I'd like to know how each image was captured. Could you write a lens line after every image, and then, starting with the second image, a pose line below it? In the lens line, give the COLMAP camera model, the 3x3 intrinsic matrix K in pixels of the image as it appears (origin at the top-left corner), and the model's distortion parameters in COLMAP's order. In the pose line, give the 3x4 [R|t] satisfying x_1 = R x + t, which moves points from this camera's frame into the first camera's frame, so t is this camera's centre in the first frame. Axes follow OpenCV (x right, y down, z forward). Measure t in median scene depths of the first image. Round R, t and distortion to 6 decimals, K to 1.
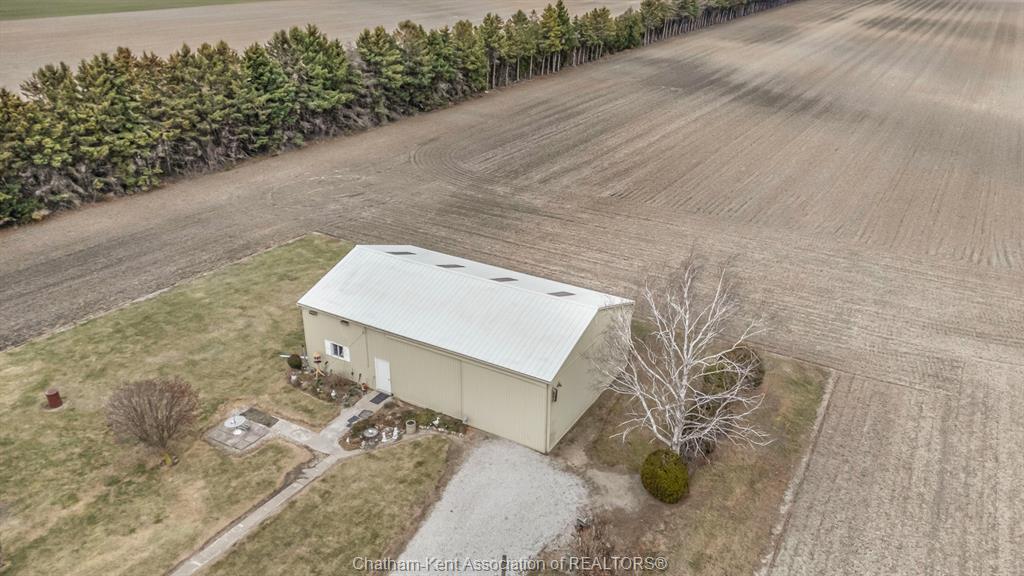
lens RADIAL K [[760.2, 0, 512.0], [0, 760.2, 288.0], [0, 0, 1]] dist [0.079521, -0.067439]
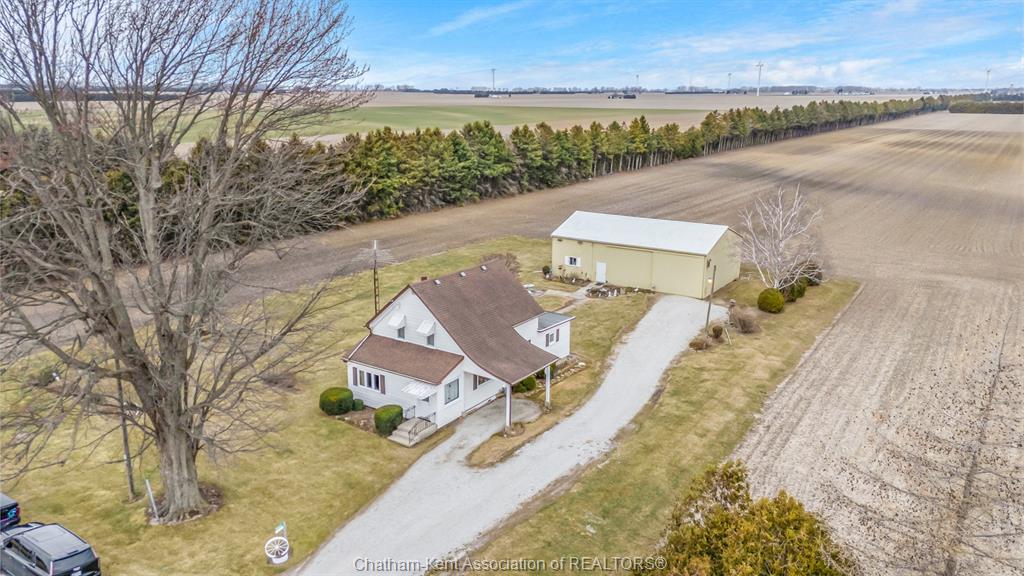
lens RADIAL K [[739.5, 0, 512.0], [0, 739.5, 288.0], [0, 0, 1]] dist [0.085721, -0.090165]
pose [[0.998180, 0.009209, -0.059601, -0.155123], [-0.019221, 0.985315, -0.169662, 0.254919], [0.057164, 0.170499, 0.983698, -0.400257]]
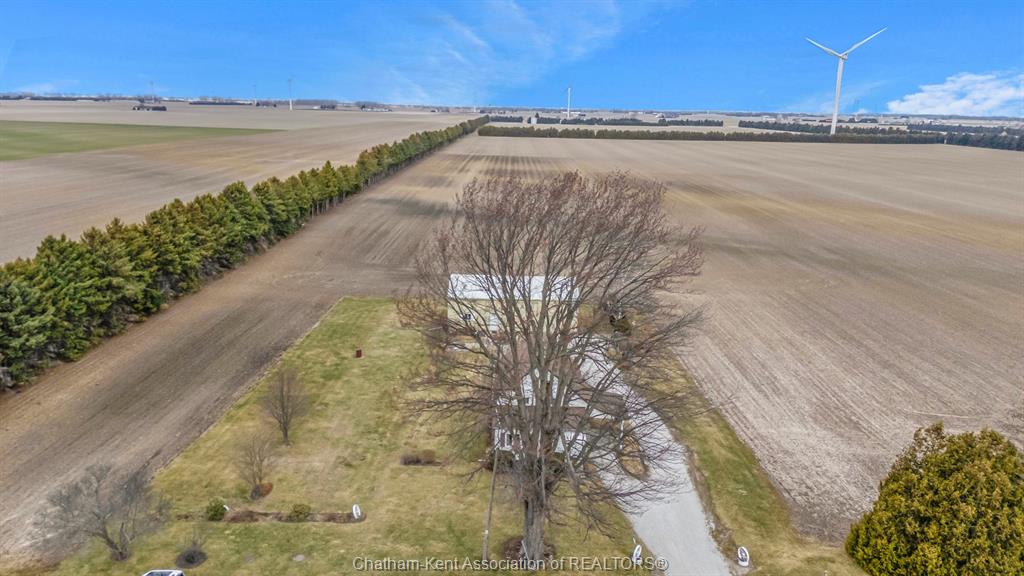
lens RADIAL K [[739.5, 0, 512.0], [0, 739.5, 288.0], [0, 0, 1]] dist [0.085721, -0.090165]
pose [[0.858324, -0.112256, 0.500677, -0.678347], [0.201828, 0.970982, -0.128297, 0.173523], [-0.471746, 0.211171, 0.856074, -0.512404]]
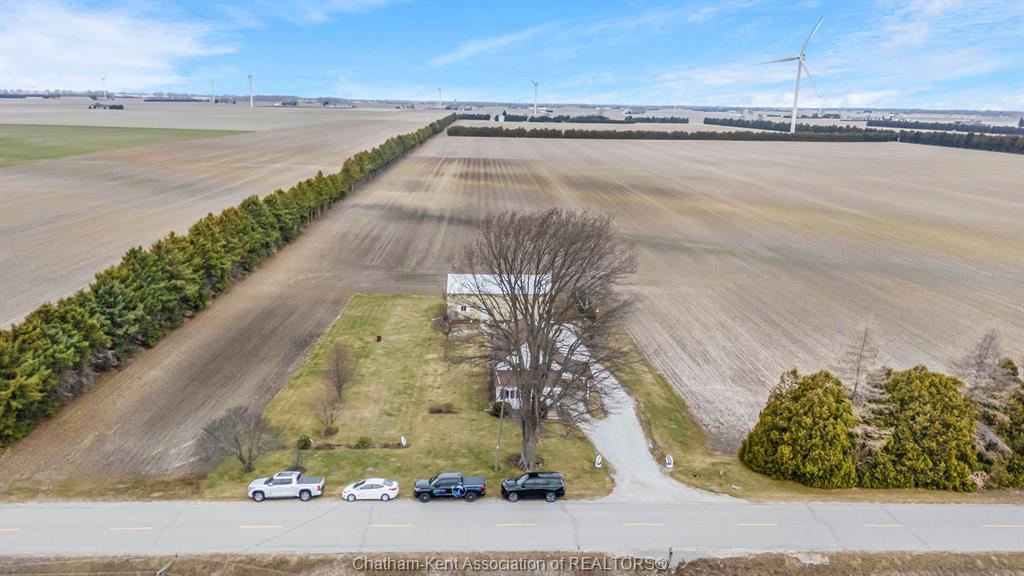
lens RADIAL K [[751.8, 0, 512.0], [0, 751.8, 288.0], [0, 0, 1]] dist [0.074774, -0.063351]
pose [[0.834981, -0.124983, 0.535897, -0.863717], [0.220191, 0.968387, -0.117230, 0.207924], [-0.504304, 0.215885, 0.836105, -0.753290]]
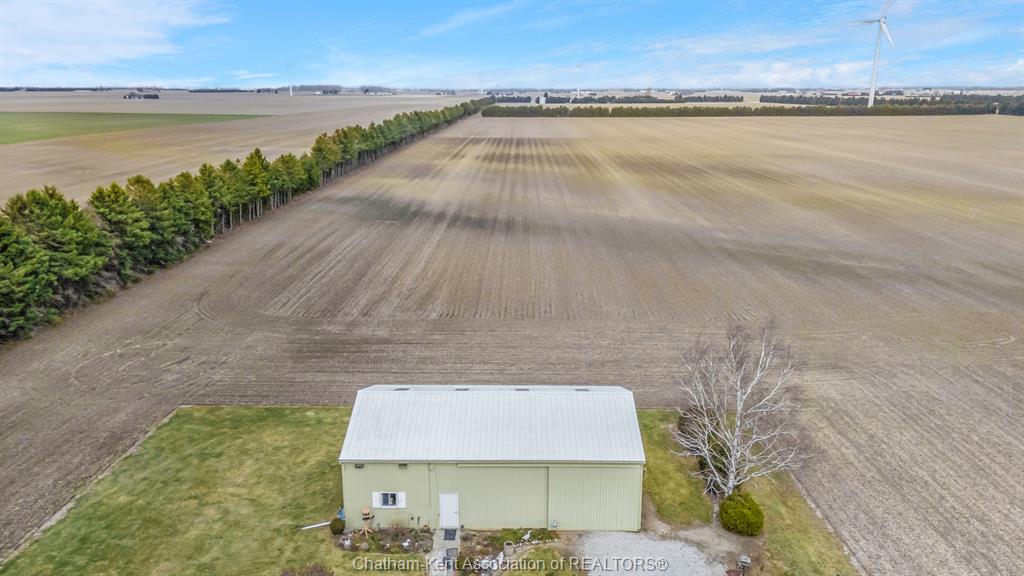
lens RADIAL K [[751.8, 0, 512.0], [0, 751.8, 288.0], [0, 0, 1]] dist [0.074774, -0.063351]
pose [[0.863674, -0.137912, 0.484817, -0.301826], [0.218142, 0.969369, -0.112860, -0.019812], [-0.454402, 0.203233, 0.867304, 0.031646]]
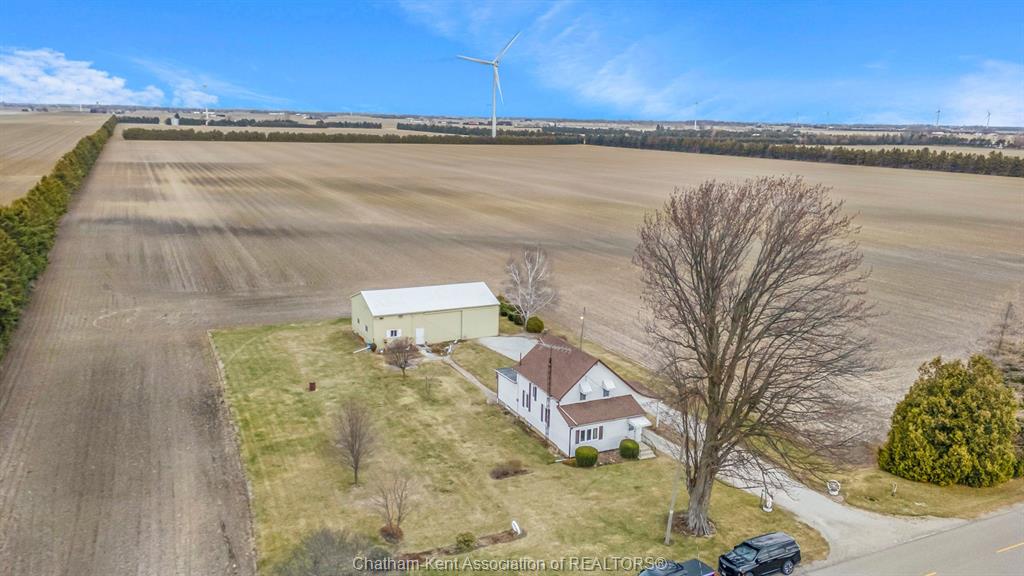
lens RADIAL K [[760.2, 0, 512.0], [0, 760.2, 288.0], [0, 0, 1]] dist [0.079521, -0.067439]
pose [[0.548067, -0.180645, 0.816694, -1.007676], [0.334057, 0.942422, -0.015725, 0.061774], [-0.766830, 0.281441, 0.576856, -0.282610]]
